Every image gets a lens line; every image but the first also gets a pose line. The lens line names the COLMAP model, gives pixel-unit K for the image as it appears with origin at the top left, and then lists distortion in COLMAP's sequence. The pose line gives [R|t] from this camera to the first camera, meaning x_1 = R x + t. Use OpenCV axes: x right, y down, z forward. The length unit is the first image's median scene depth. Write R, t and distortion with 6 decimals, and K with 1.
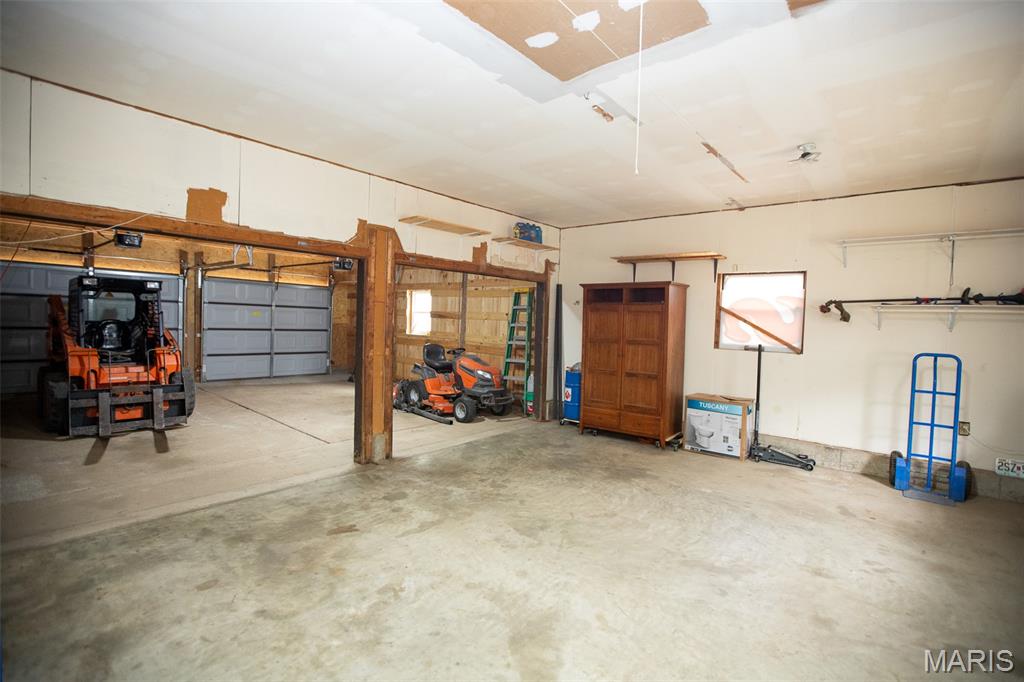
lens RADIAL K [[463.2, 0, 510.0], [0, 463.2, 331.1], [0, 0, 1]] dist [-0.017917, 0.000009]
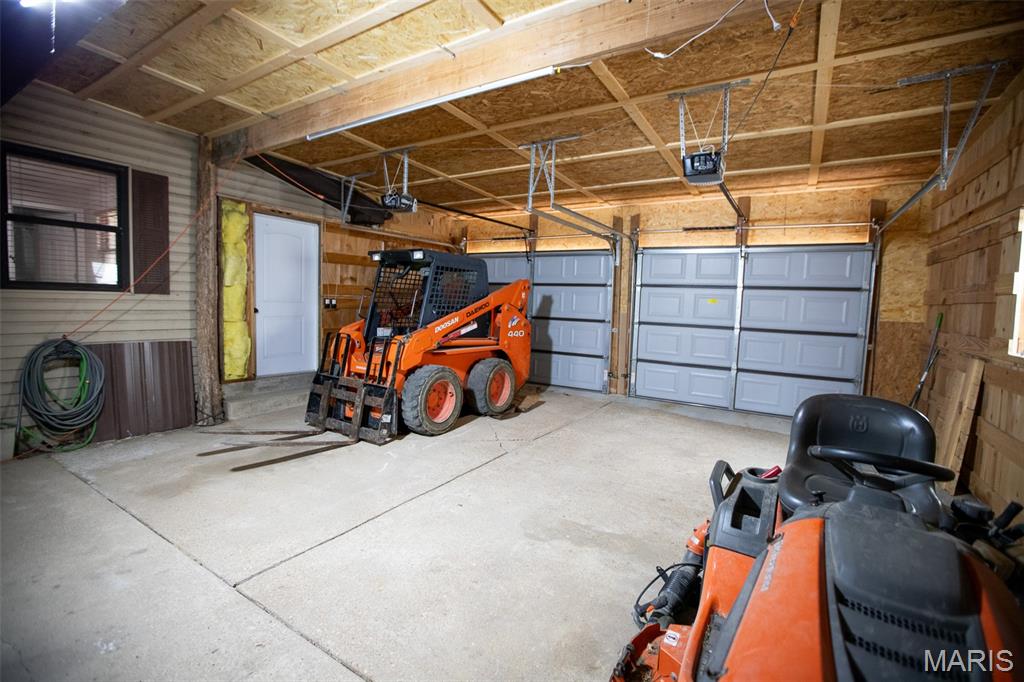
lens RADIAL K [[463.2, 0, 510.0], [0, 463.2, 331.1], [0, 0, 1]] dist [-0.017917, 0.000009]
pose [[0.146512, 0.033143, -0.988654, 0.021858], [-0.052469, 0.998292, 0.025690, 0.000392], [0.987816, 0.048110, 0.148001, 0.722995]]
